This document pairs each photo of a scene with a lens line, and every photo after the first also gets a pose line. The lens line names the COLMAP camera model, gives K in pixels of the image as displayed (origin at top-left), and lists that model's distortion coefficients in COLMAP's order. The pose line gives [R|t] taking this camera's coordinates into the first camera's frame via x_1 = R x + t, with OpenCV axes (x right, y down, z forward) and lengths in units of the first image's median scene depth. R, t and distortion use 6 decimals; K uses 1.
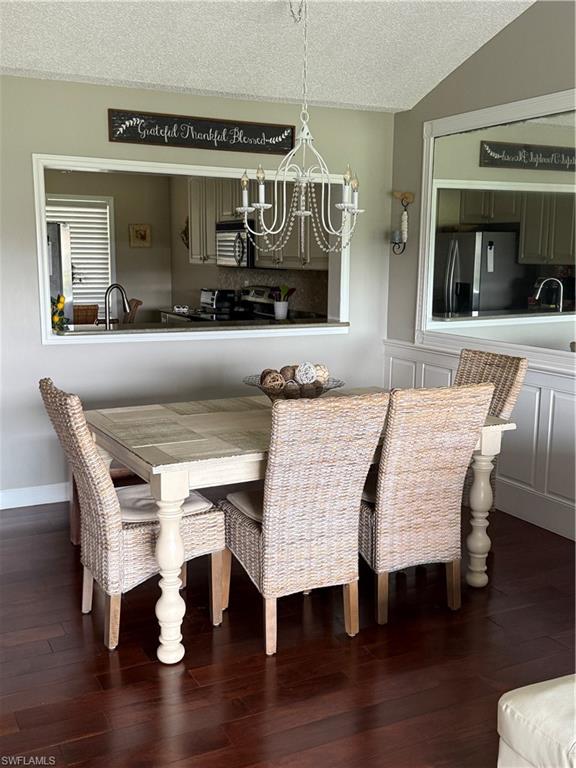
lens RADIAL K [[835.3, 0, 287.0], [0, 835.3, 384.1], [0, 0, 1]] dist [-0.000314, 0.000000]
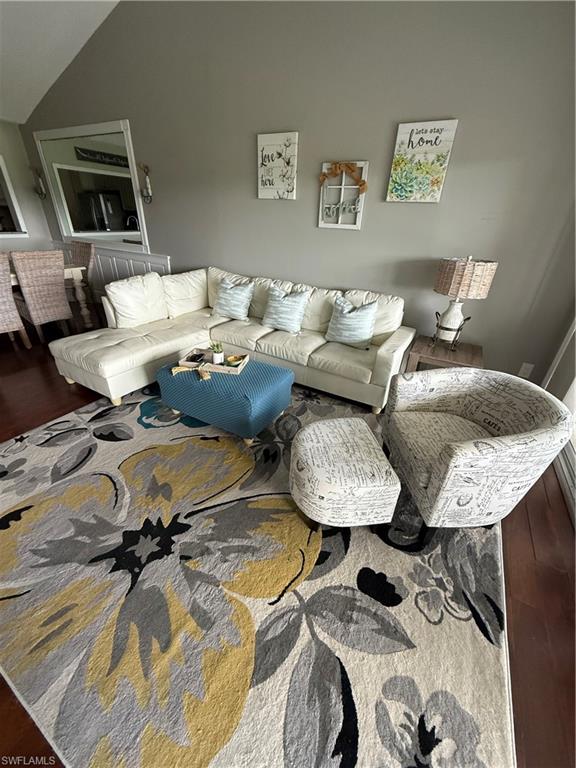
lens RADIAL K [[306.9, 0, 289.8], [0, 306.9, 383.7], [0, 0, 1]] dist [0.005171, -0.001050]
pose [[0.837789, -0.232138, 0.494187, 0.165420], [0.049615, 0.933739, 0.354500, 0.053646], [-0.543735, -0.272477, 0.793794, -0.198728]]
